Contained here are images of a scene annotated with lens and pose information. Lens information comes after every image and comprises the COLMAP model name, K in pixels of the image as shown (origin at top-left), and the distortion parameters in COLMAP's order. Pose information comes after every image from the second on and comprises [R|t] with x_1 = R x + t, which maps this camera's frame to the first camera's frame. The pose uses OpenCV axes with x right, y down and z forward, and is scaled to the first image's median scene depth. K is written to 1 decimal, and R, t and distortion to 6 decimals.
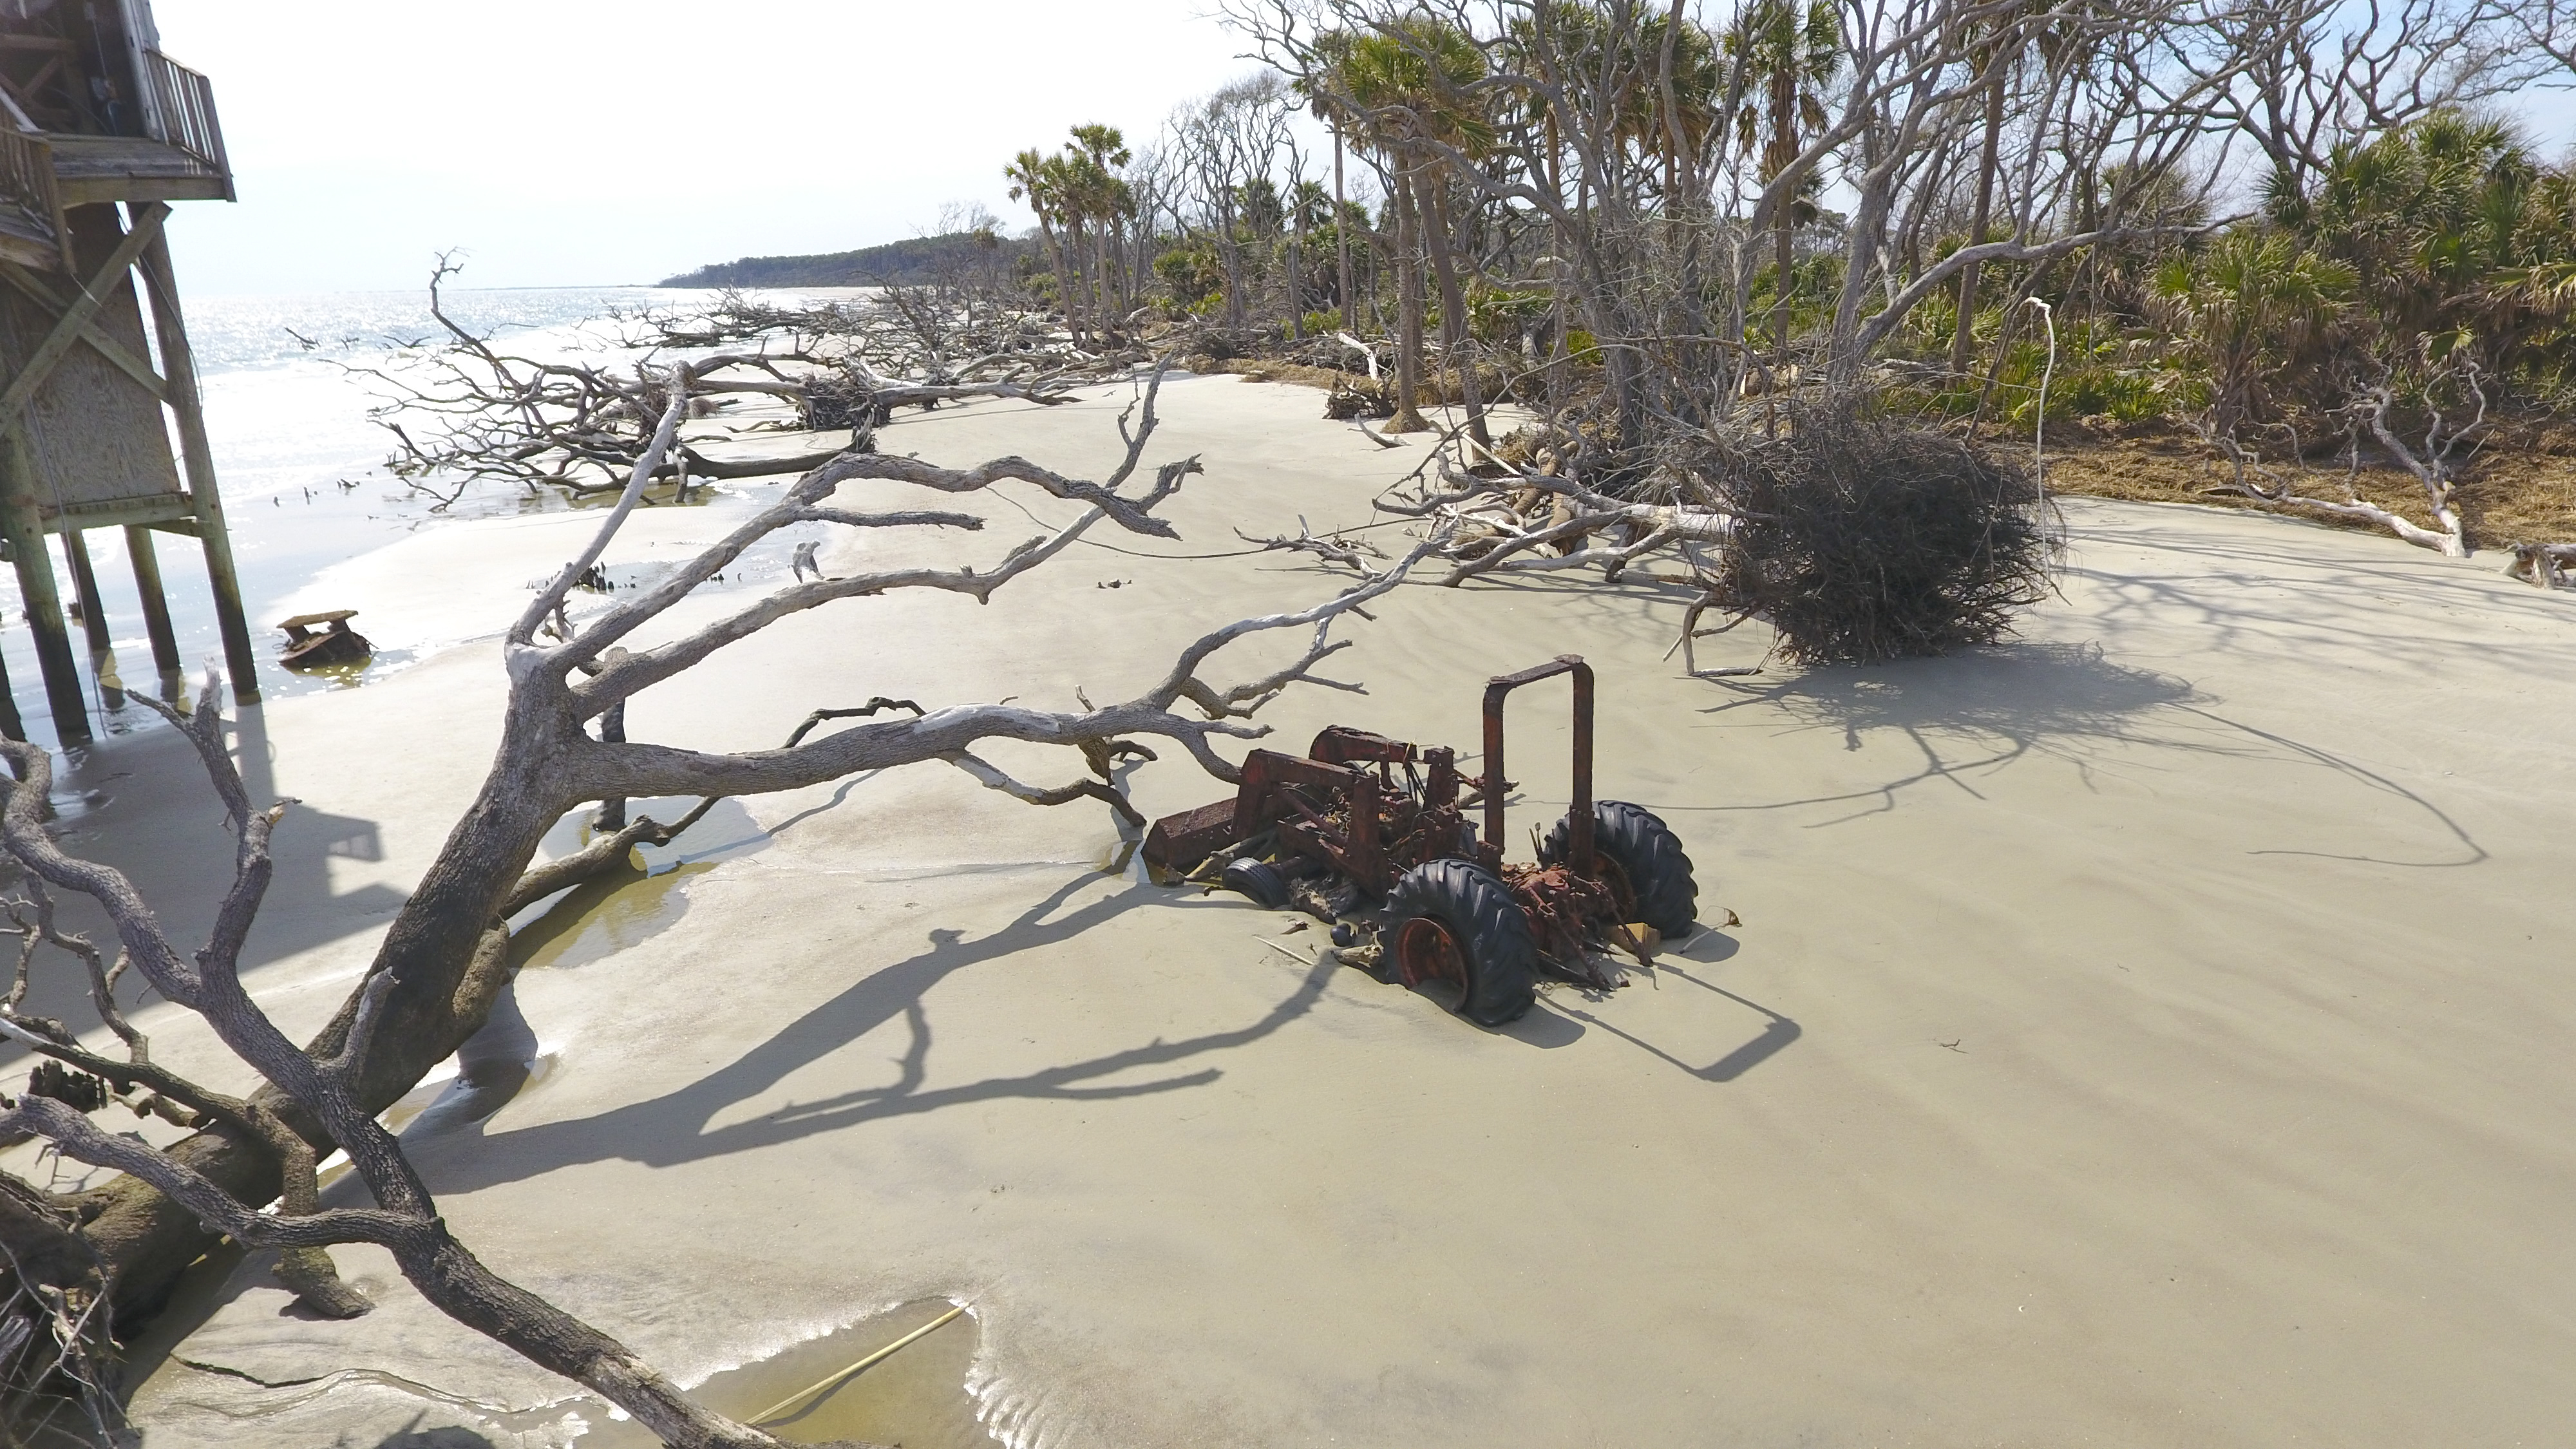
lens RADIAL K [[1538.1, 0, 1288.0], [0, 1538.1, 724.5], [0, 0, 1]] dist [0.002252, 0.000321]
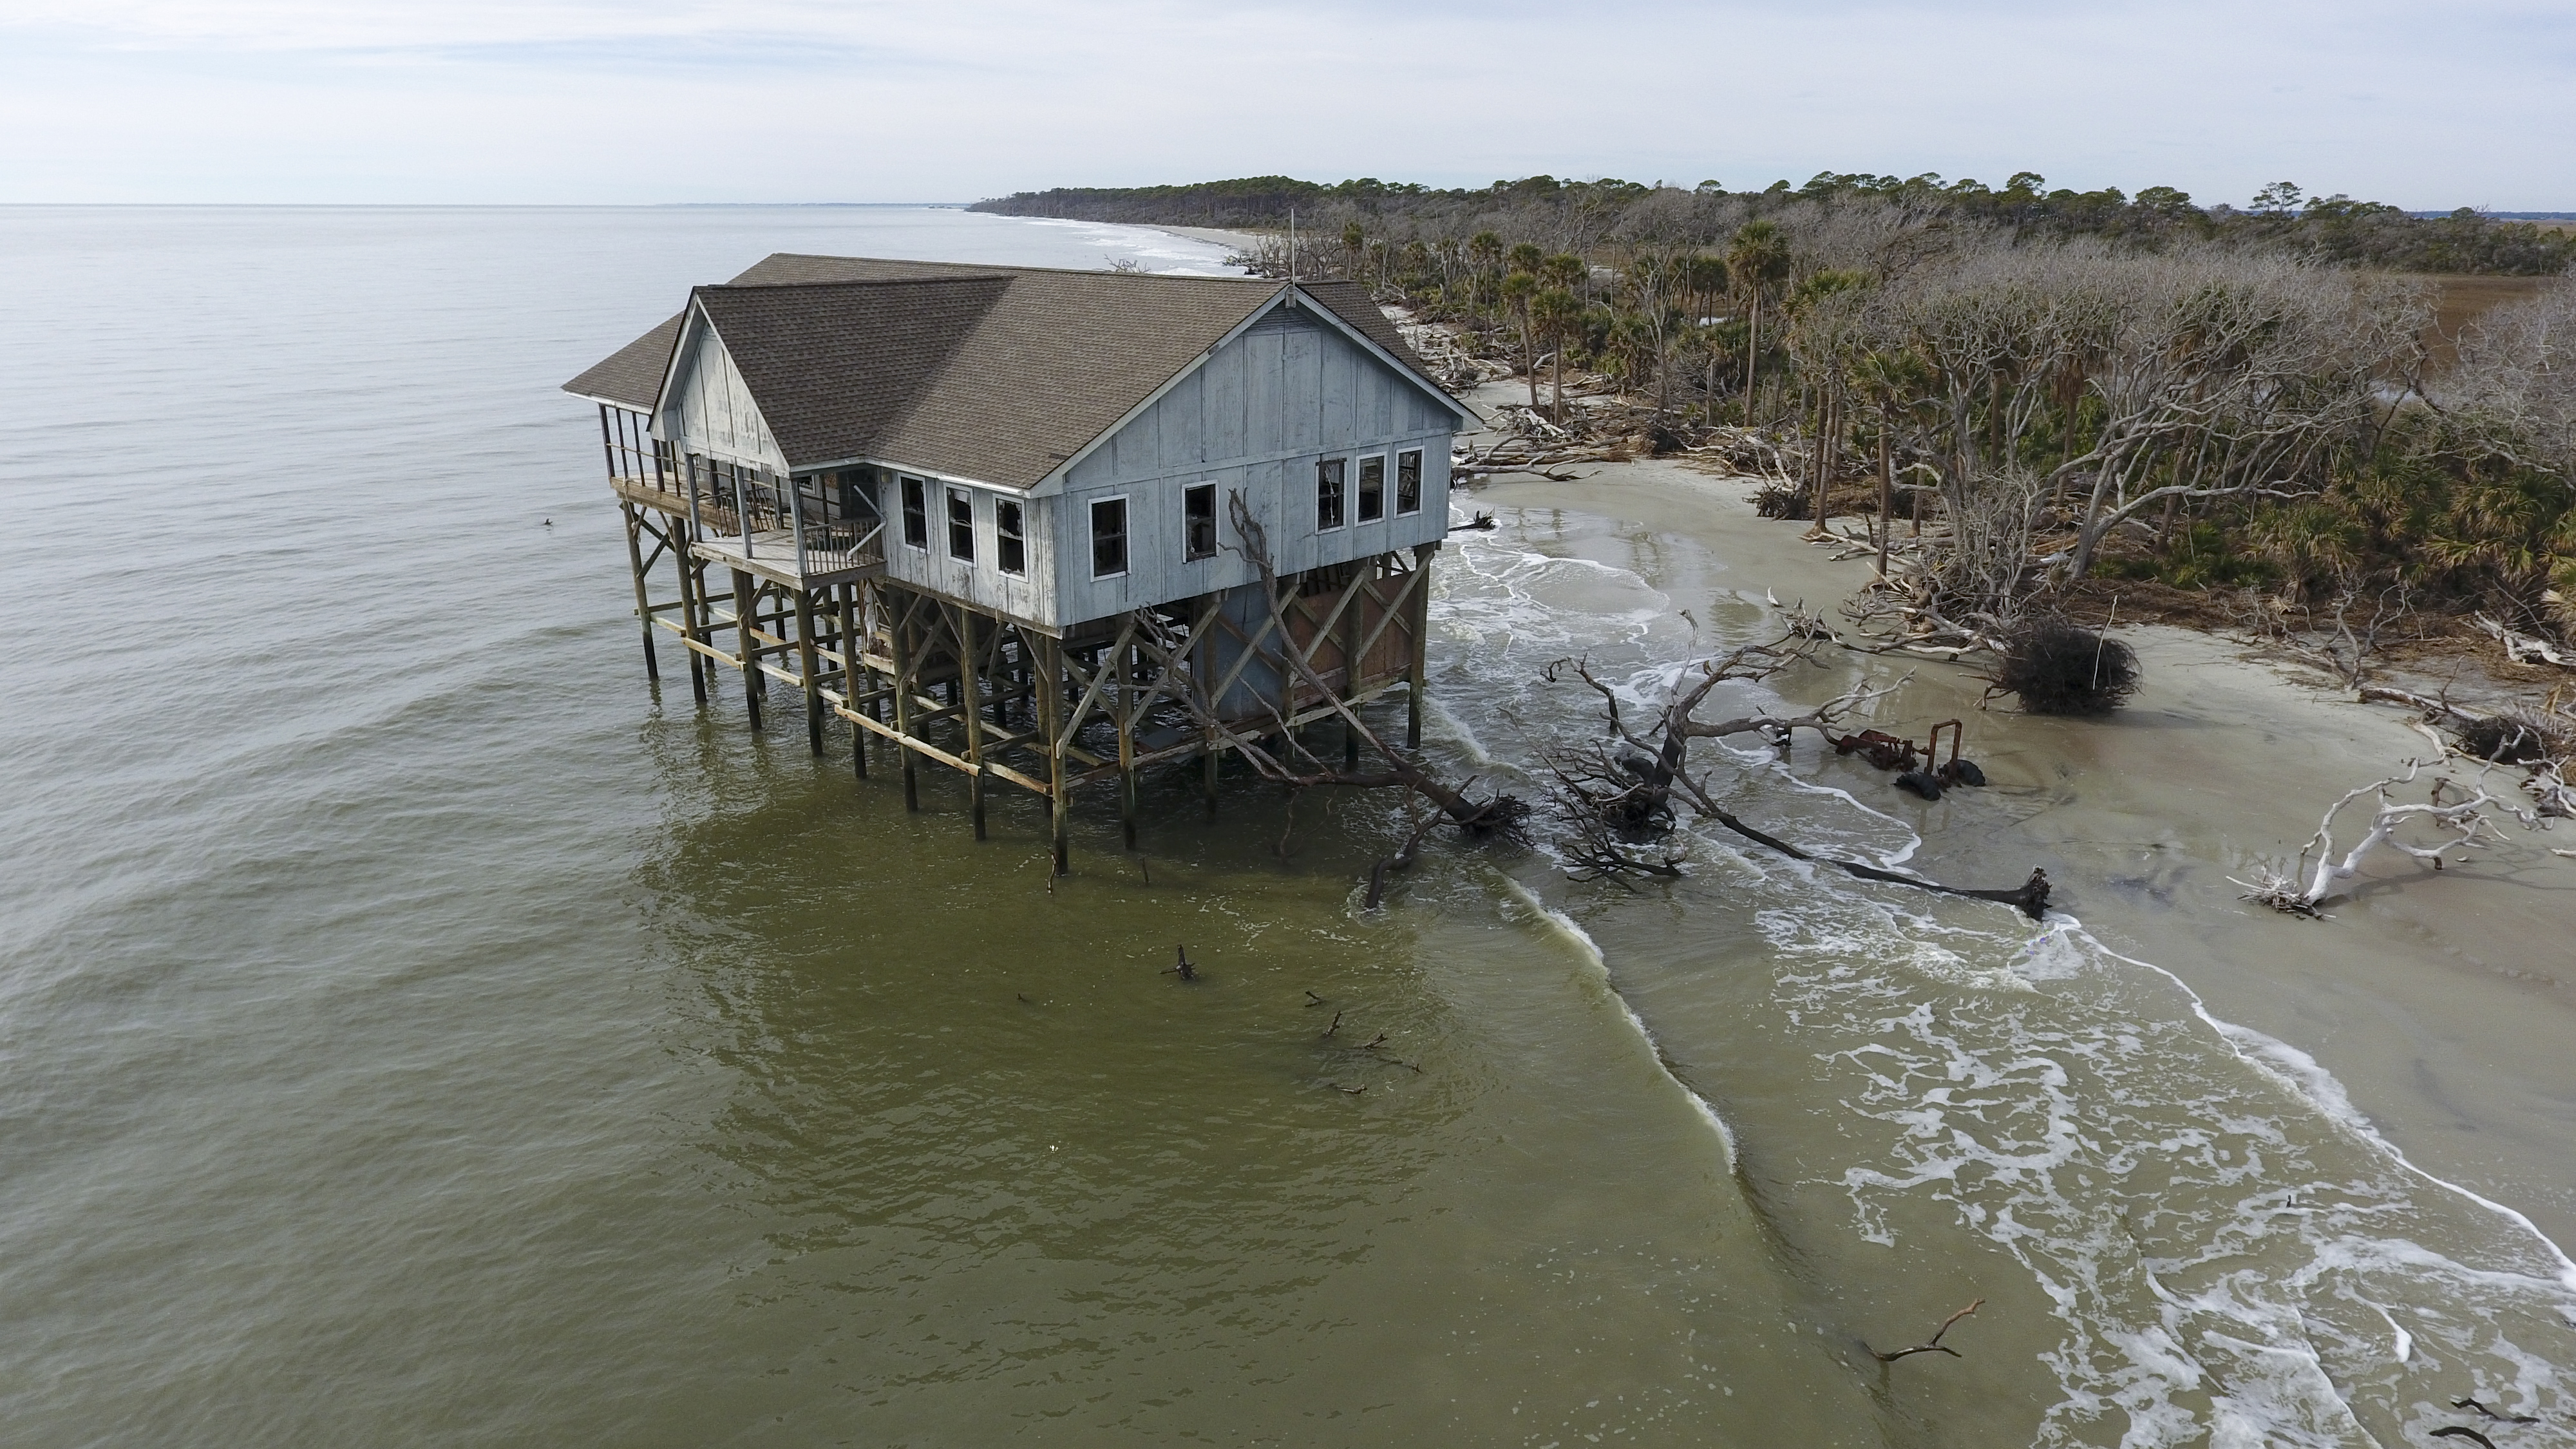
lens RADIAL K [[1538.1, 0, 1288.0], [0, 1538.1, 724.5], [0, 0, 1]] dist [0.002252, 0.000321]
pose [[0.983146, 0.070807, -0.168553, -0.541263], [-0.063925, 0.996898, 0.045924, -0.069971], [0.171281, -0.034375, 0.984622, -2.090117]]
